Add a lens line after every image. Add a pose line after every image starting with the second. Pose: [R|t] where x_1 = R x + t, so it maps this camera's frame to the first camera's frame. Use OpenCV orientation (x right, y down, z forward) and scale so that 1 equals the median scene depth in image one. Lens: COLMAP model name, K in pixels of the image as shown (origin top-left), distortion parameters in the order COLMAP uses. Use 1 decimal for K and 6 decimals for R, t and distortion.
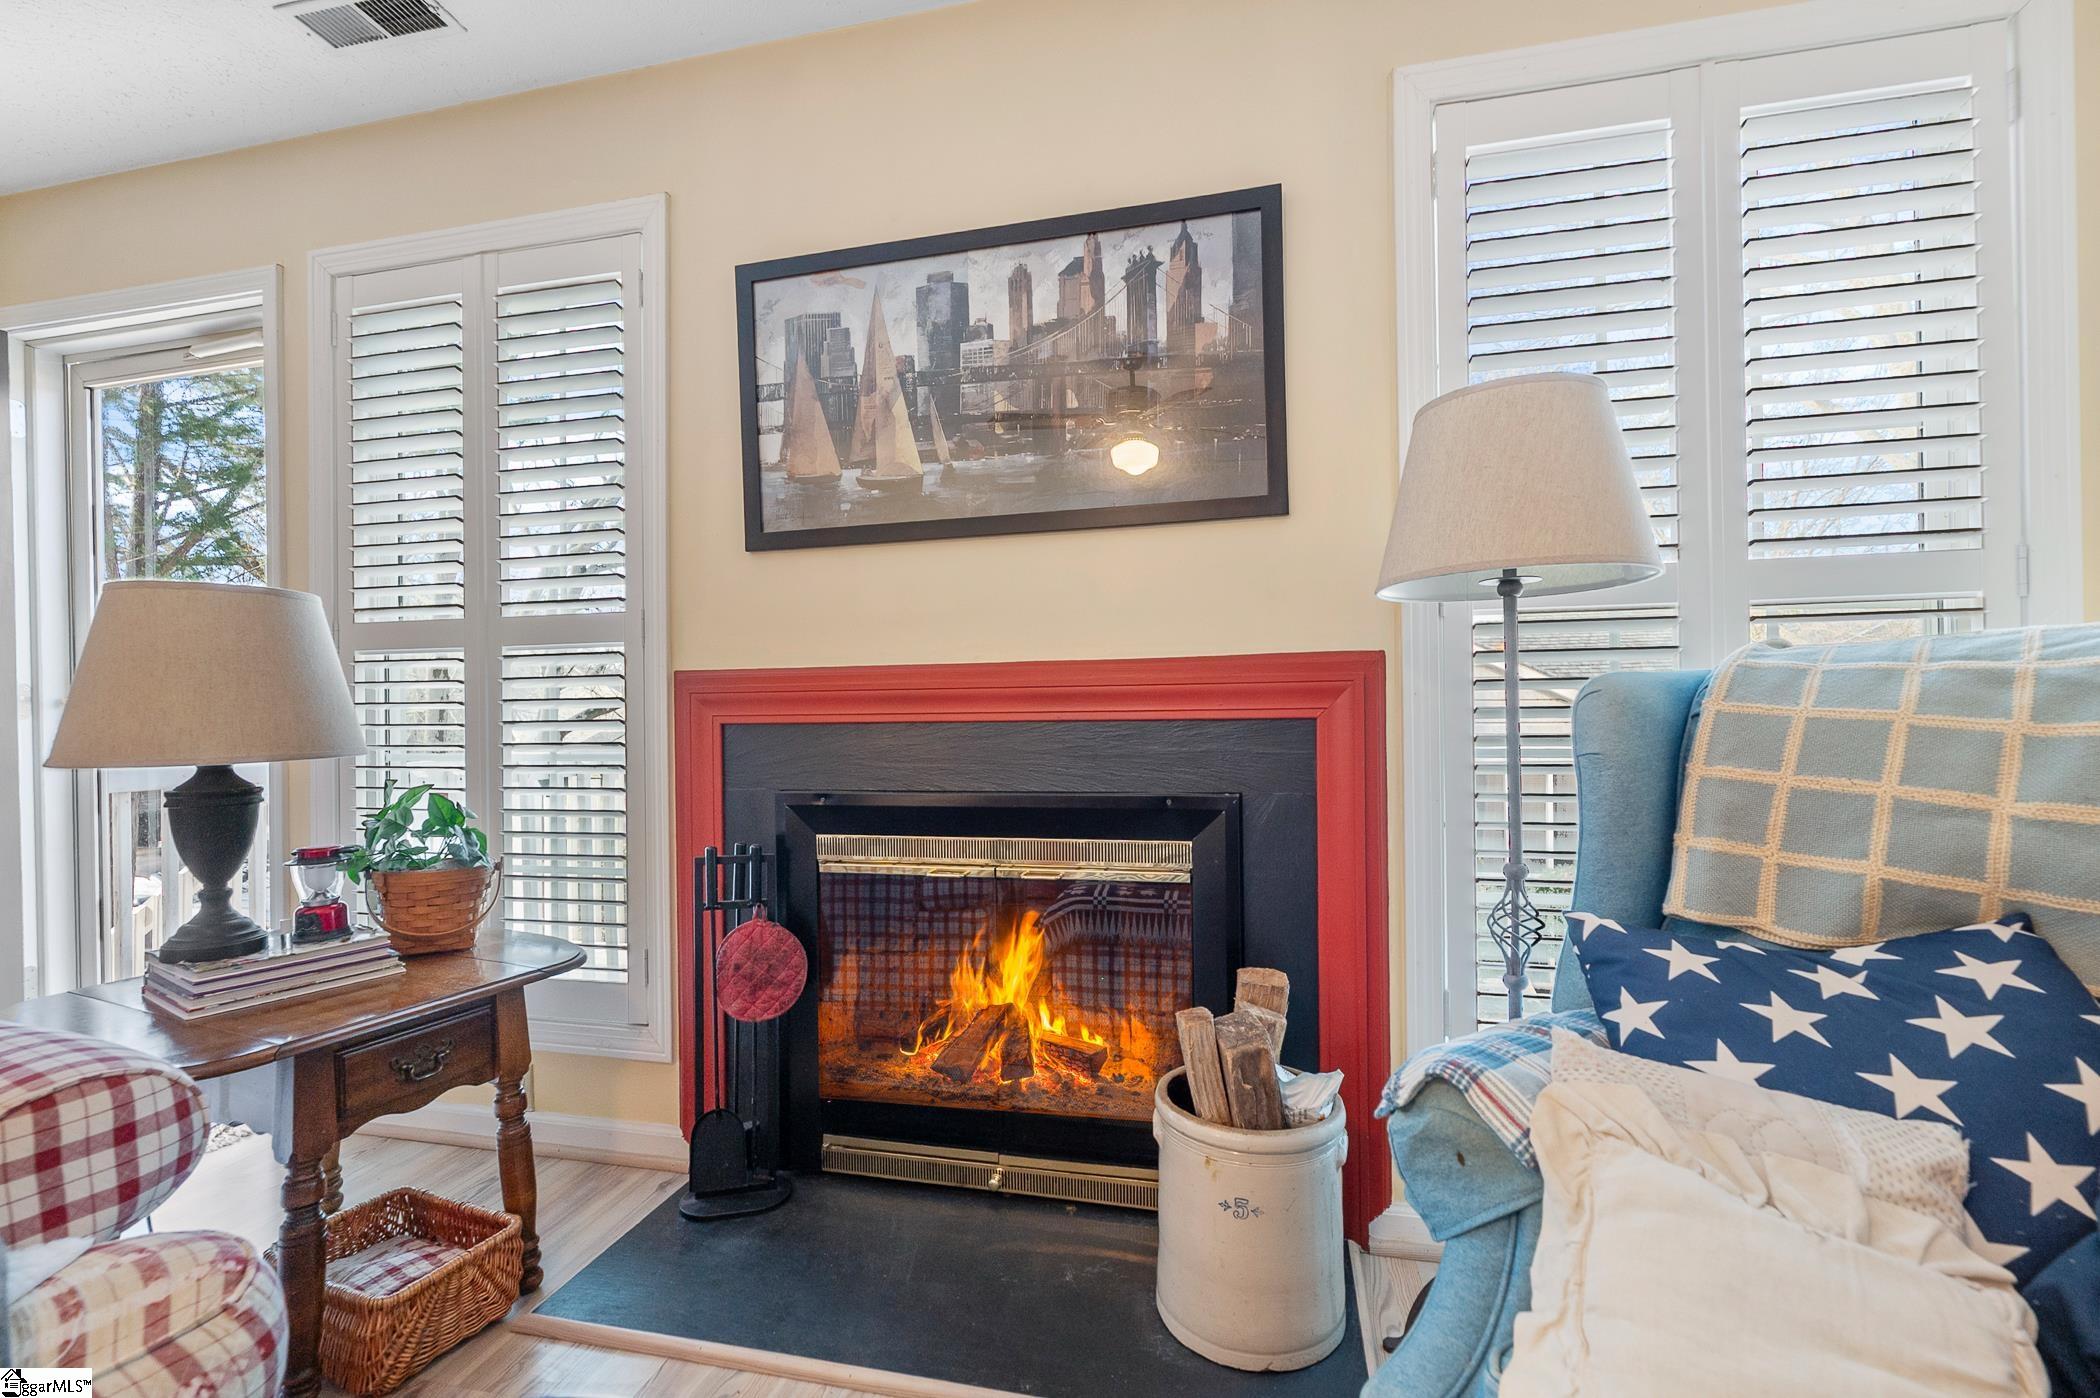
lens RADIAL K [[894.7, 0, 1050.3], [0, 894.7, 709.9], [0, 0, 1]] dist [-0.001423, -0.000128]
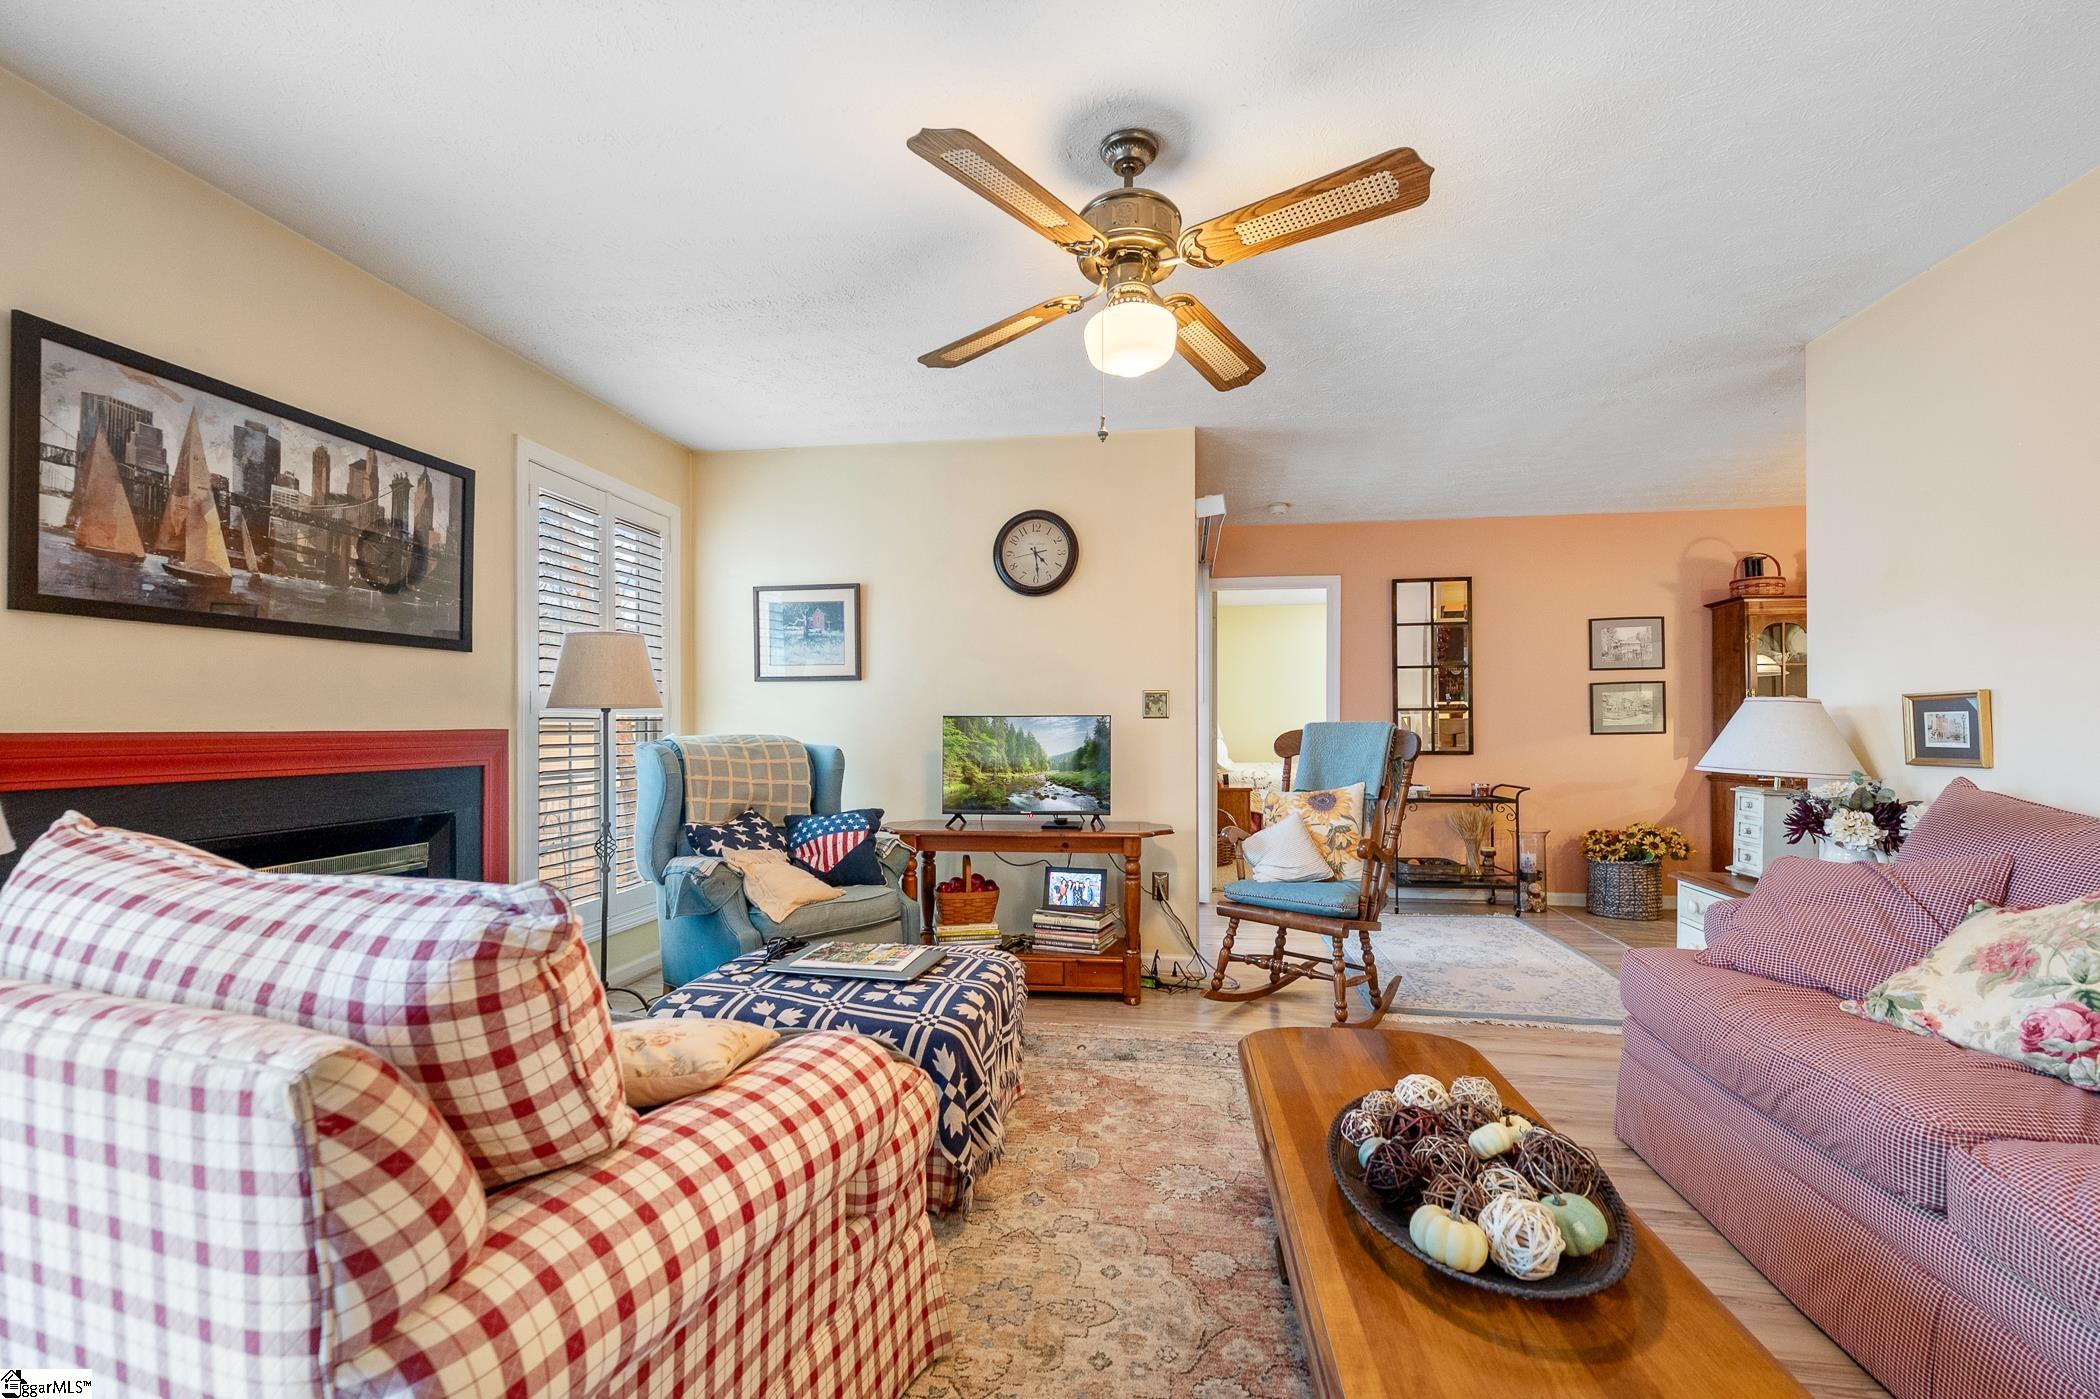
lens RADIAL K [[868.8, 0, 1061.2], [0, 868.8, 721.1], [0, 0, 1]] dist [-0.000776, -0.000103]
pose [[-0.088213, 0.017389, 0.995950, -1.434537], [0.000501, 0.999848, -0.017412, -0.045143], [-0.996101, -0.001037, -0.088209, -0.024758]]
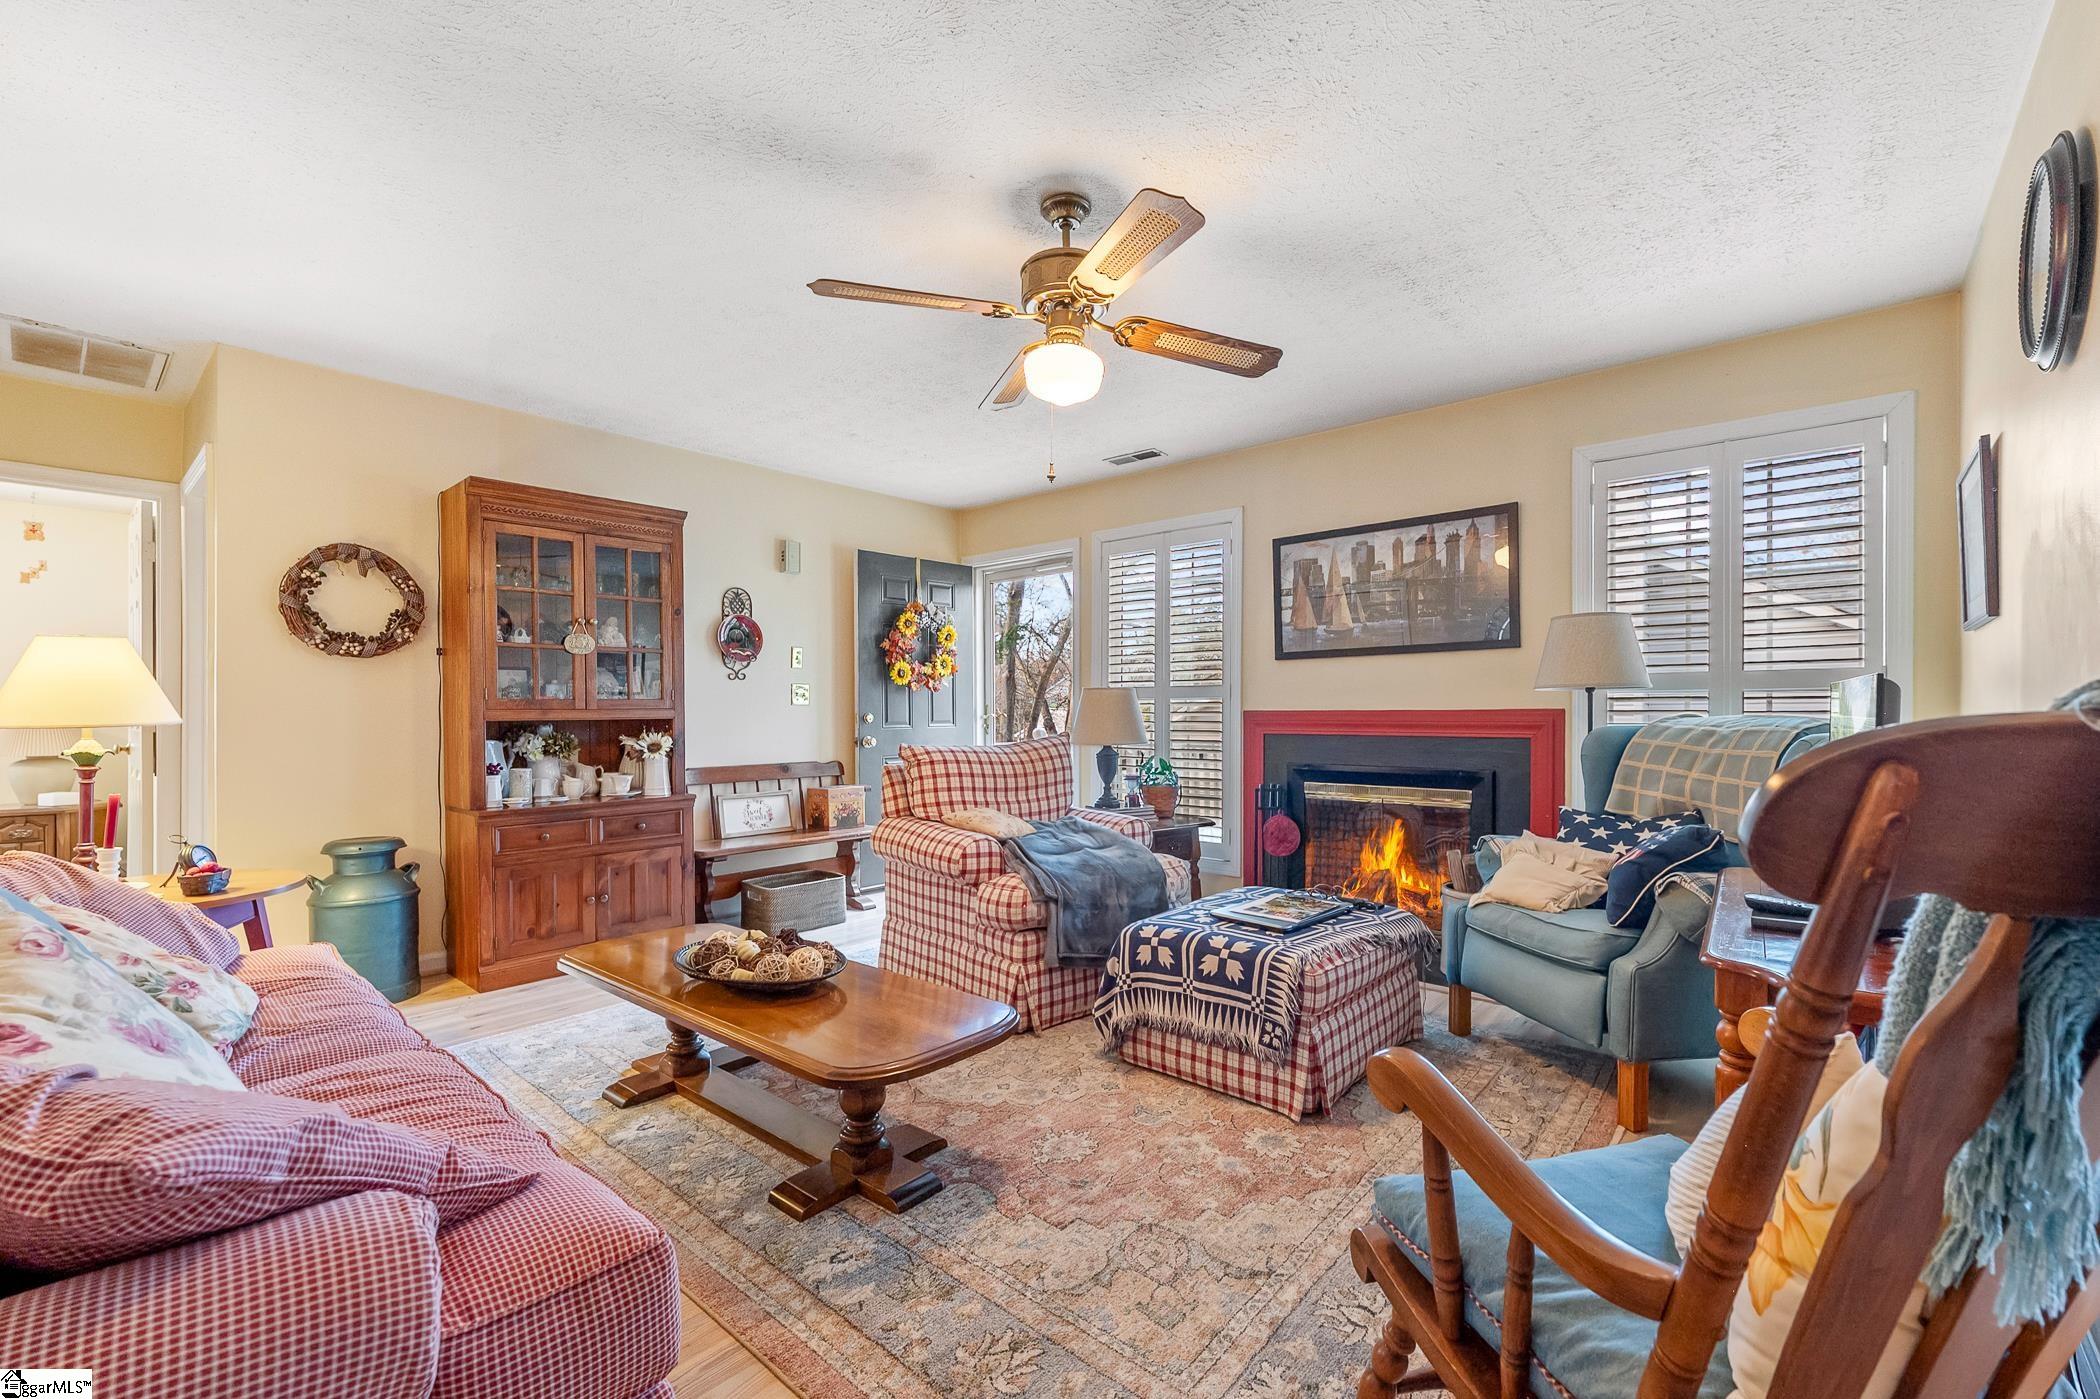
lens RADIAL K [[868.8, 0, 1061.2], [0, 868.8, 721.1], [0, 0, 1]] dist [-0.000776, -0.000103]
pose [[0.874825, 0.015689, -0.484184, 0.289704], [-0.008712, 0.999823, 0.016655, -0.054430], [0.484360, -0.010352, 0.874808, -1.339984]]
